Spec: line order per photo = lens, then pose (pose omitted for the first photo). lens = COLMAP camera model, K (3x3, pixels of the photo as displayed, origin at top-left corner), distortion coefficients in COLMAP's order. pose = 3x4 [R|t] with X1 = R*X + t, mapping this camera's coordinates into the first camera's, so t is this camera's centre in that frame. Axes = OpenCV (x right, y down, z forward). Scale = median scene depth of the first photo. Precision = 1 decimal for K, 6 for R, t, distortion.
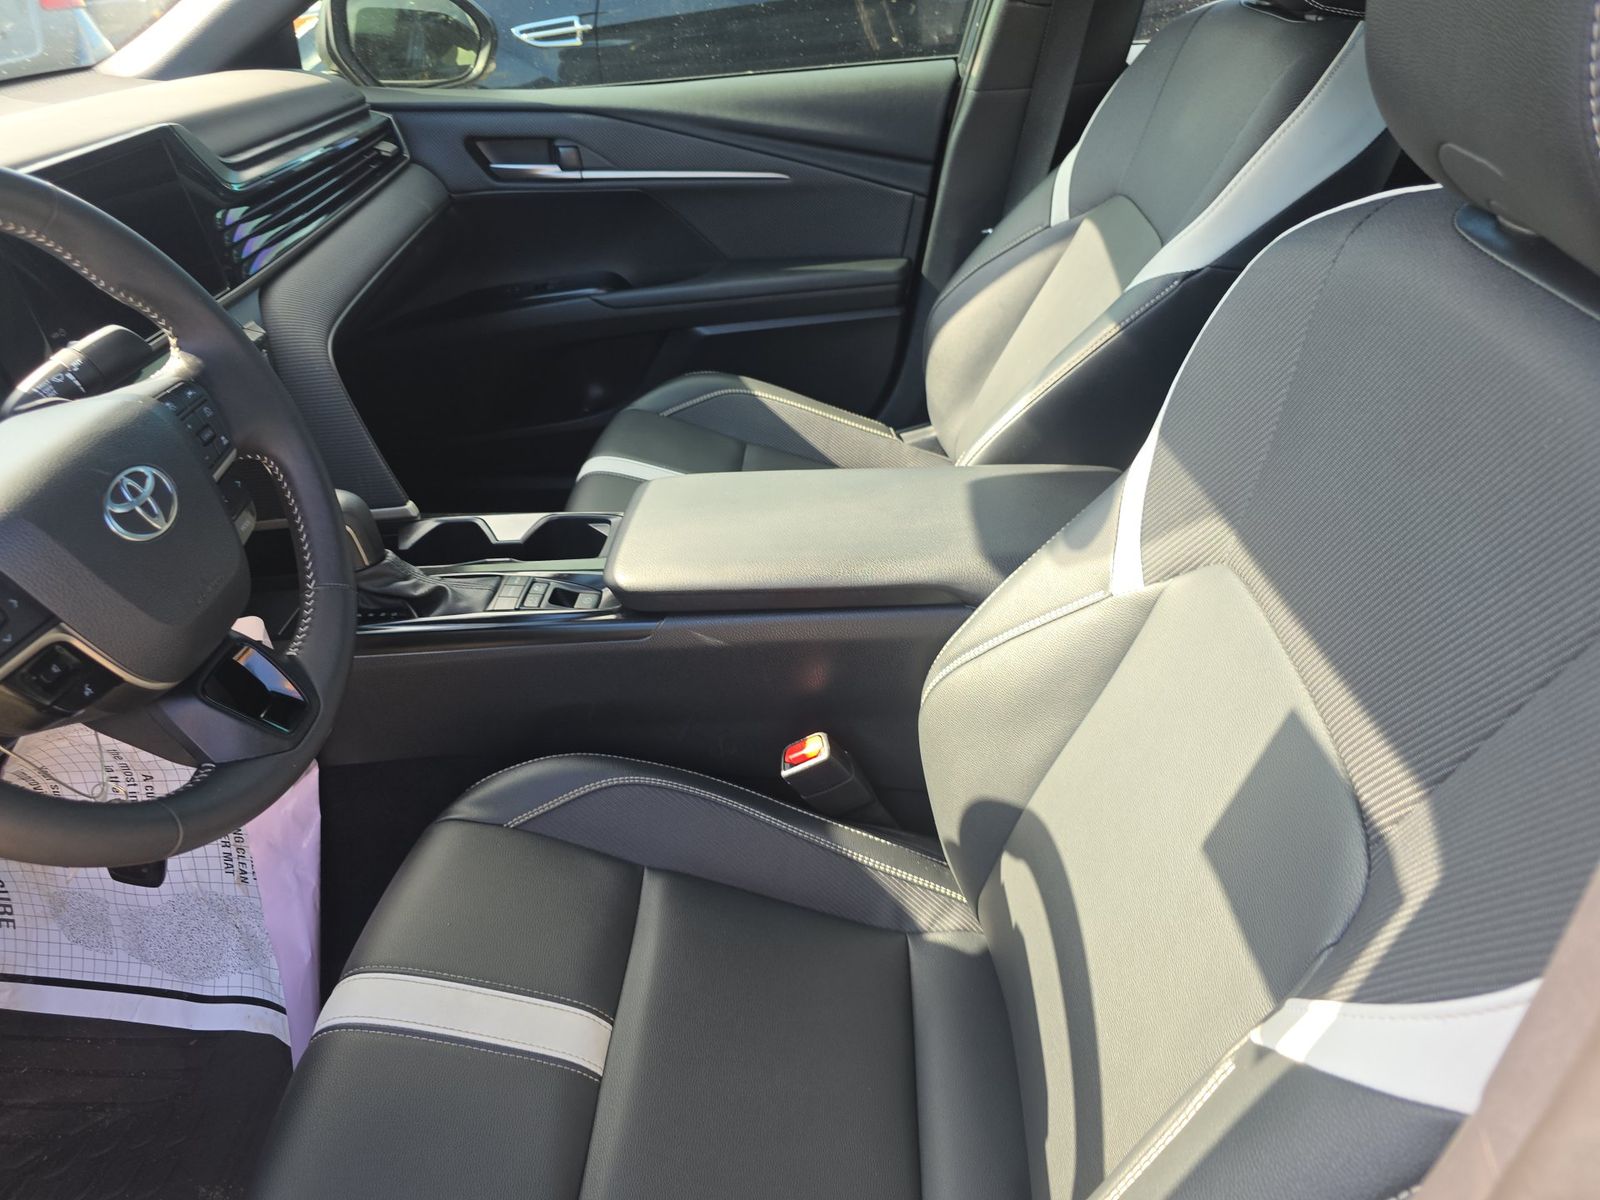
lens RADIAL K [[1076.8, 0, 783.5], [0, 1076.8, 609.1], [0, 0, 1]] dist [0.018733, -0.023519]
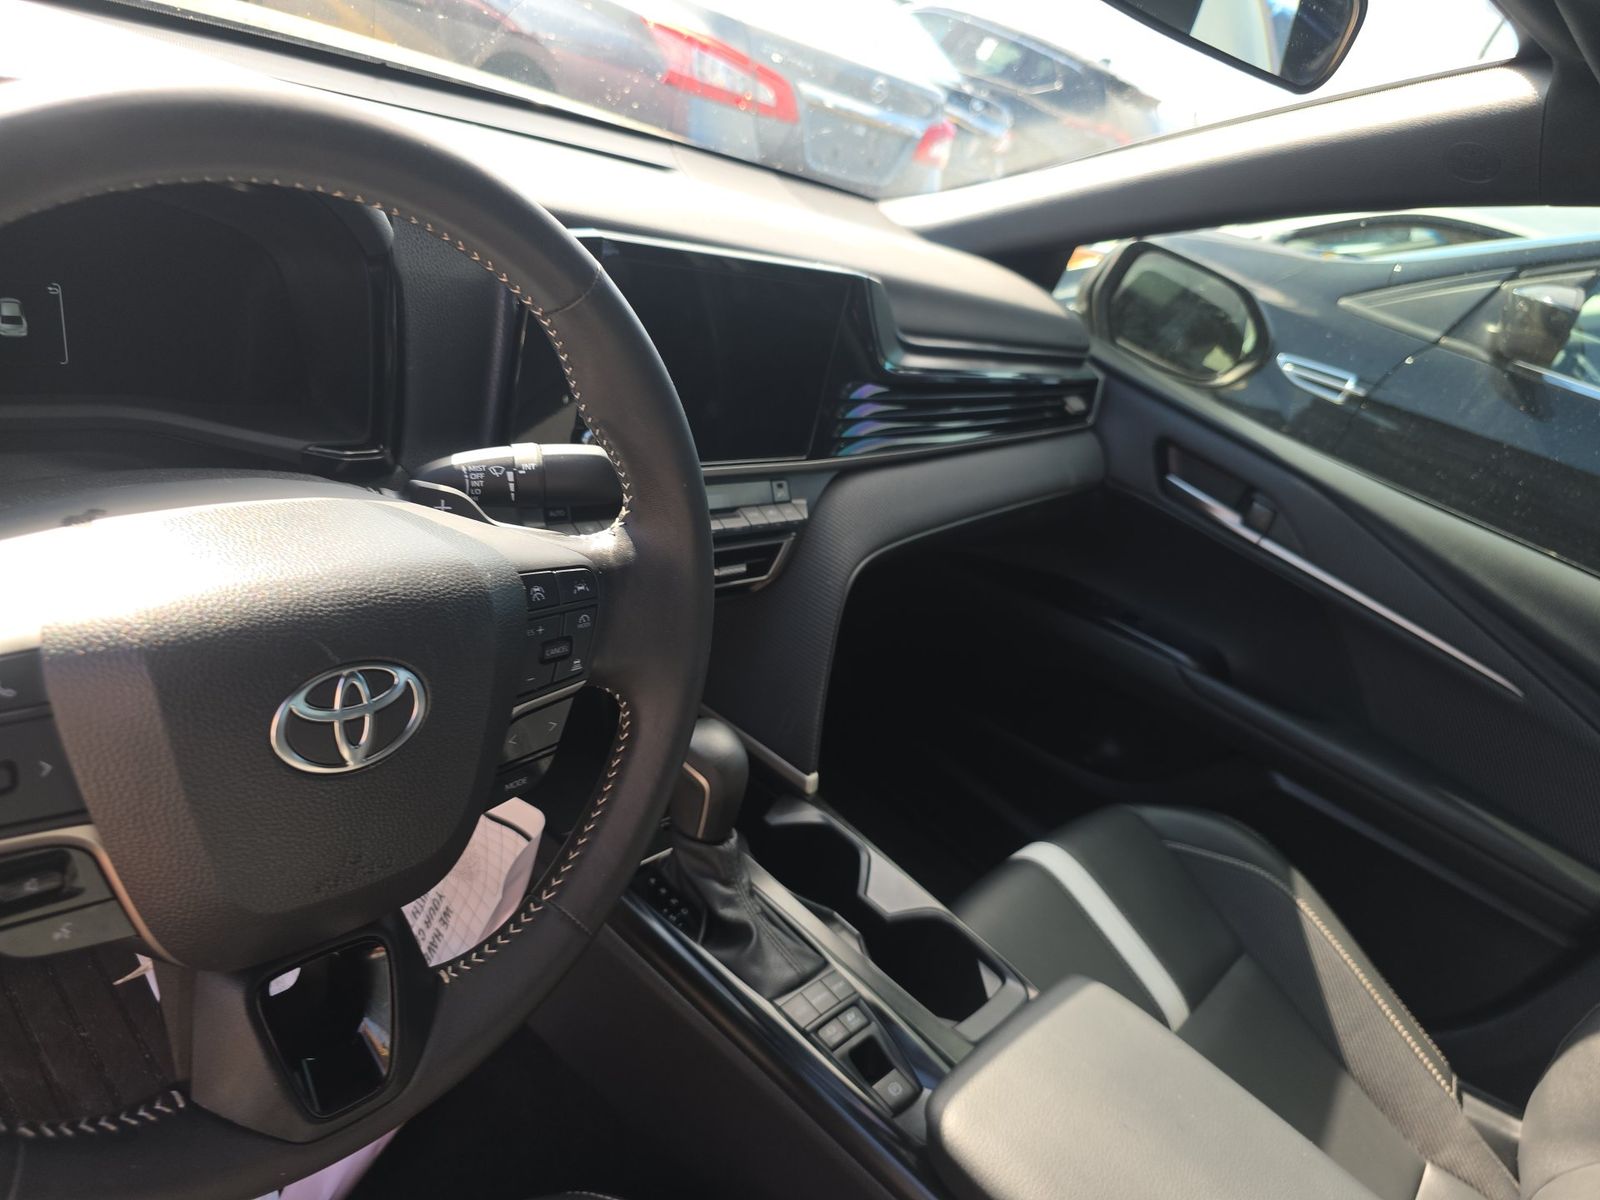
lens RADIAL K [[1076.8, 0, 778.9], [0, 1076.8, 597.2], [0, 0, 1]] dist [0.018733, -0.023519]
pose [[0.714740, 0.545002, -0.438314, -0.075316], [-0.626770, 0.777214, -0.055655, -0.111628], [0.310332, 0.314501, 0.897097, 0.204003]]
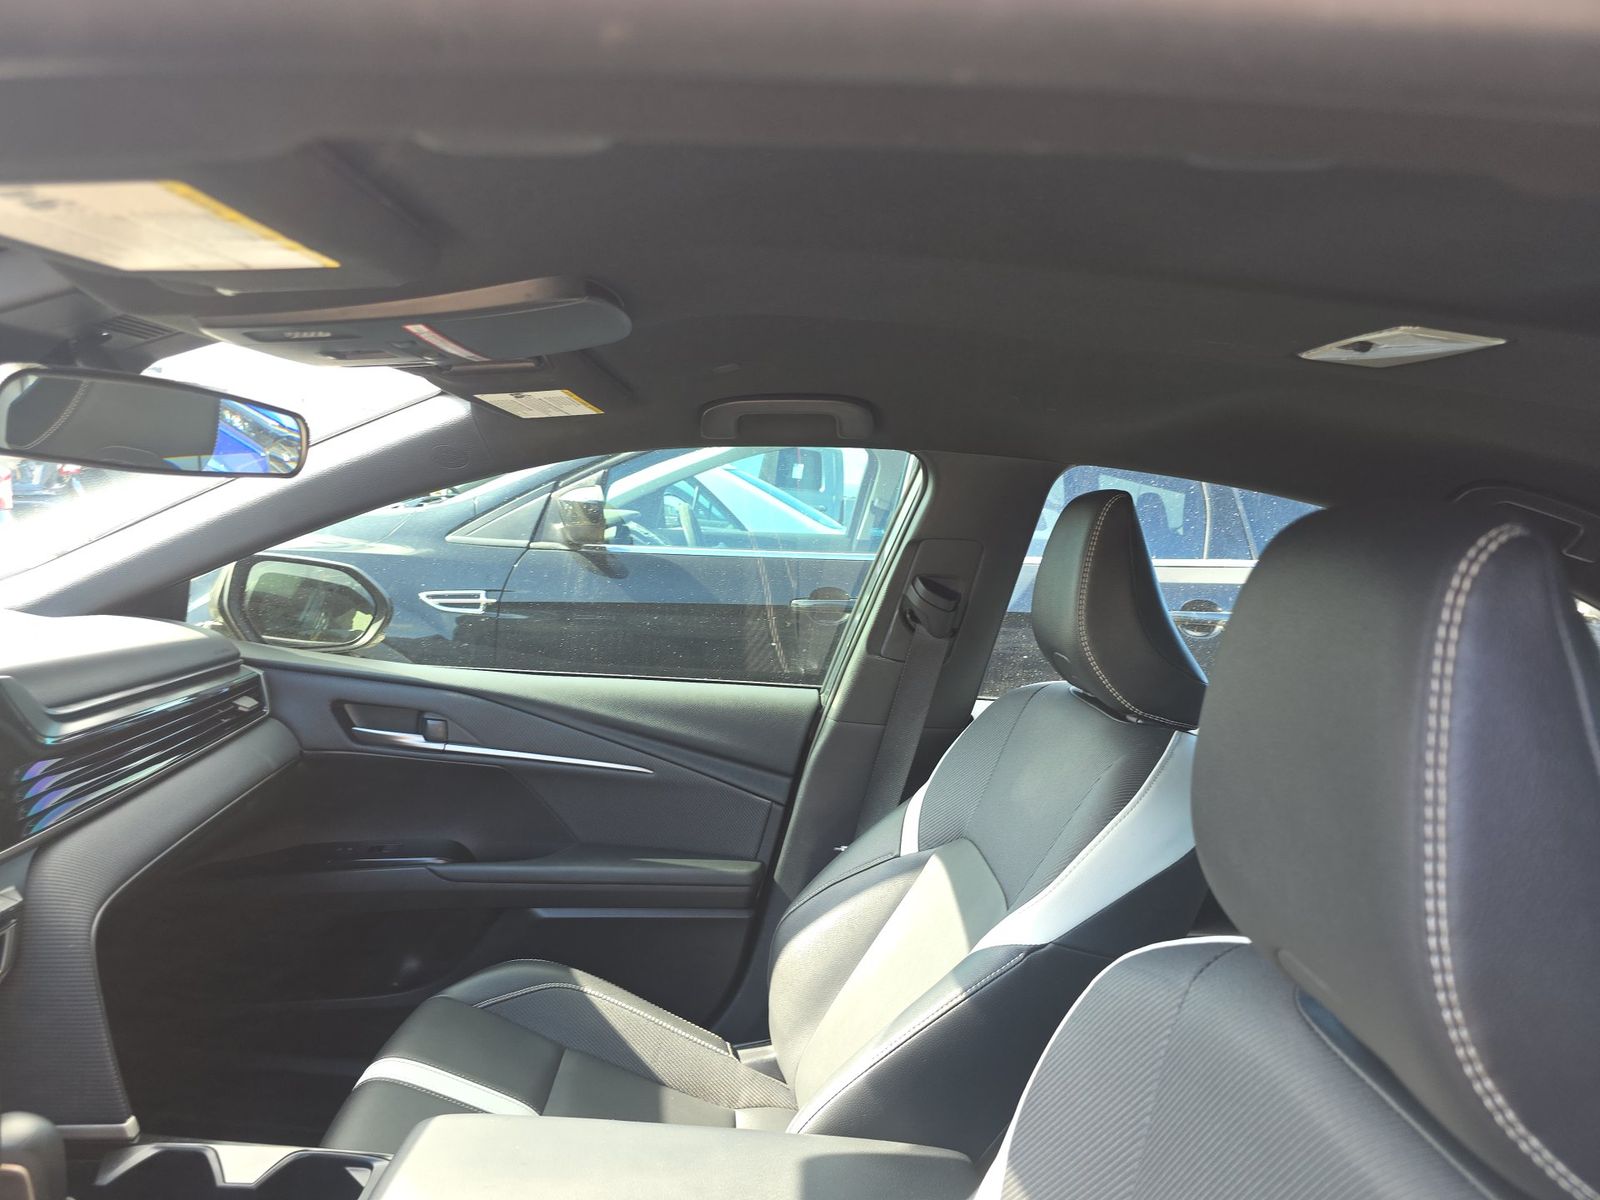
lens RADIAL K [[1076.8, 0, 785.0], [0, 1076.8, 624.4], [0, 0, 1]] dist [0.018733, -0.023519]
pose [[0.986620, 0.130925, 0.097155, 0.013004], [-0.071559, 0.883203, -0.463499, -0.068096], [-0.146491, 0.450345, 0.880755, 0.026085]]
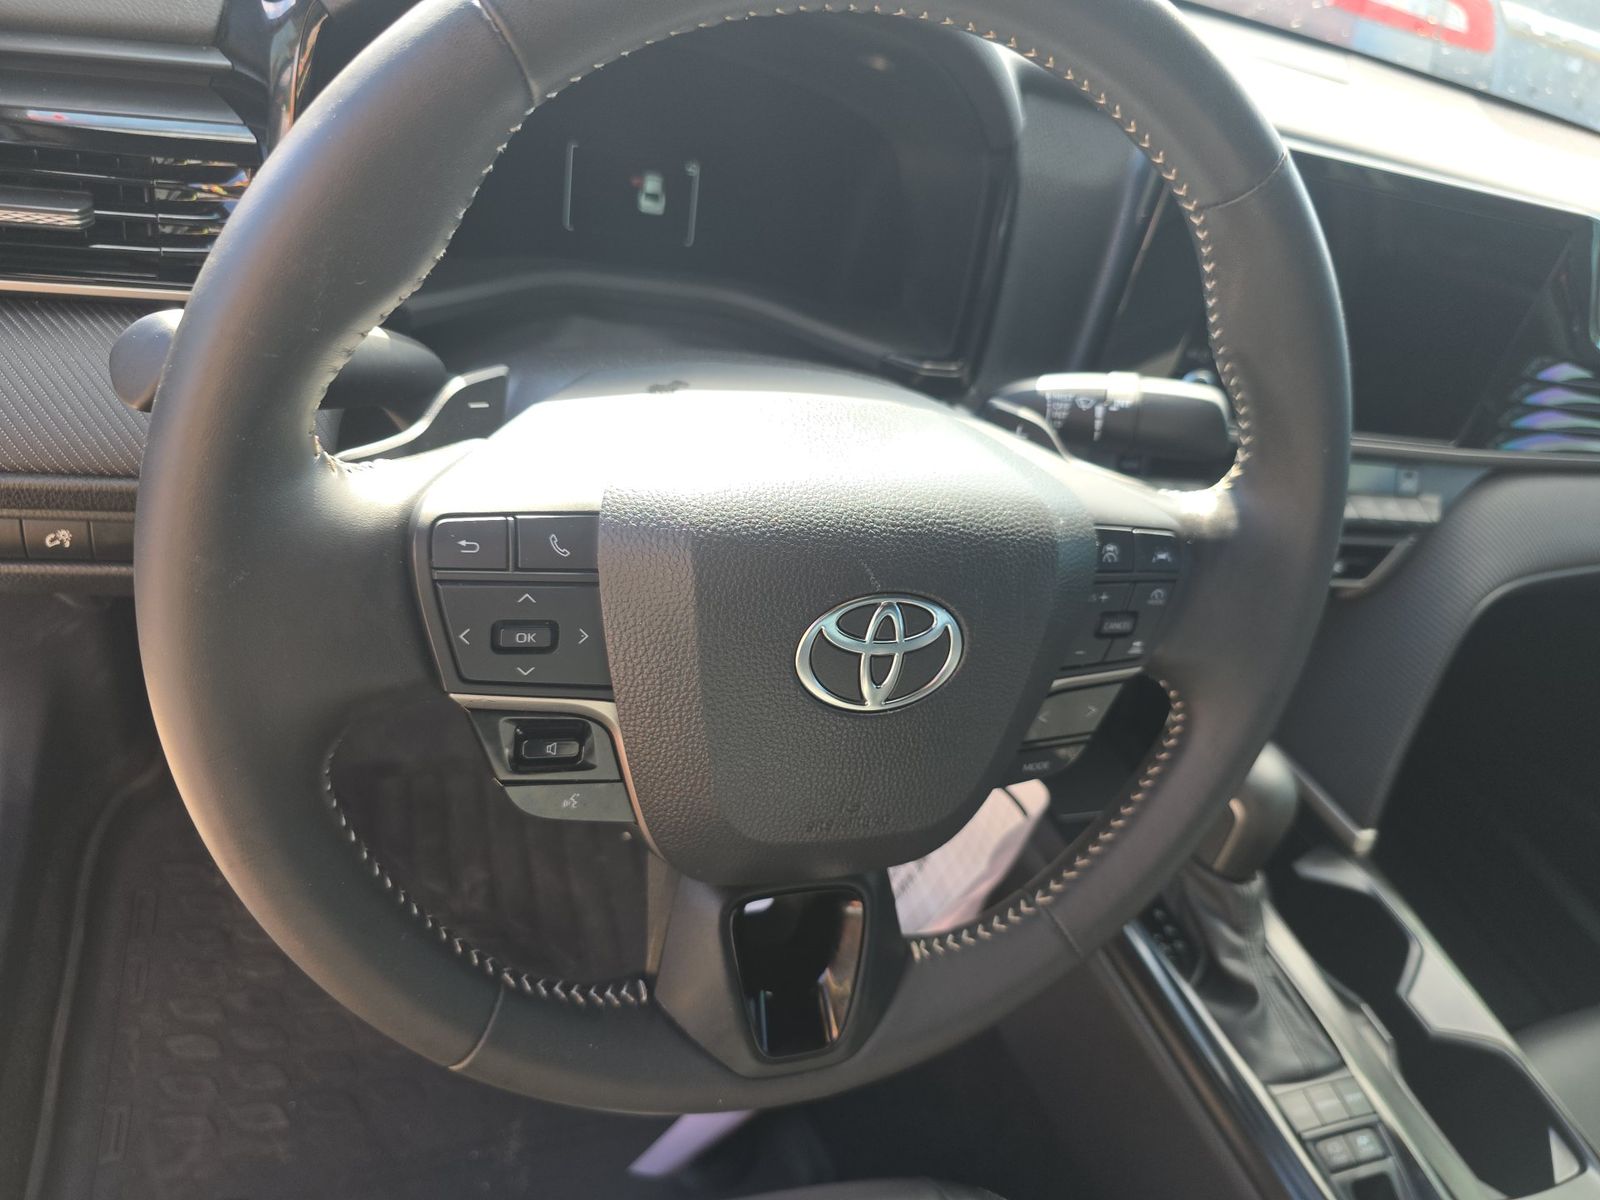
lens RADIAL K [[1076.8, 0, 818.5], [0, 1076.8, 608.3], [0, 0, 1]] dist [0.018733, -0.023519]
pose [[0.345447, 0.686964, -0.639333, -0.112572], [-0.726887, 0.626768, 0.280708, -0.099438], [0.593550, 0.367754, 0.715860, 0.240388]]
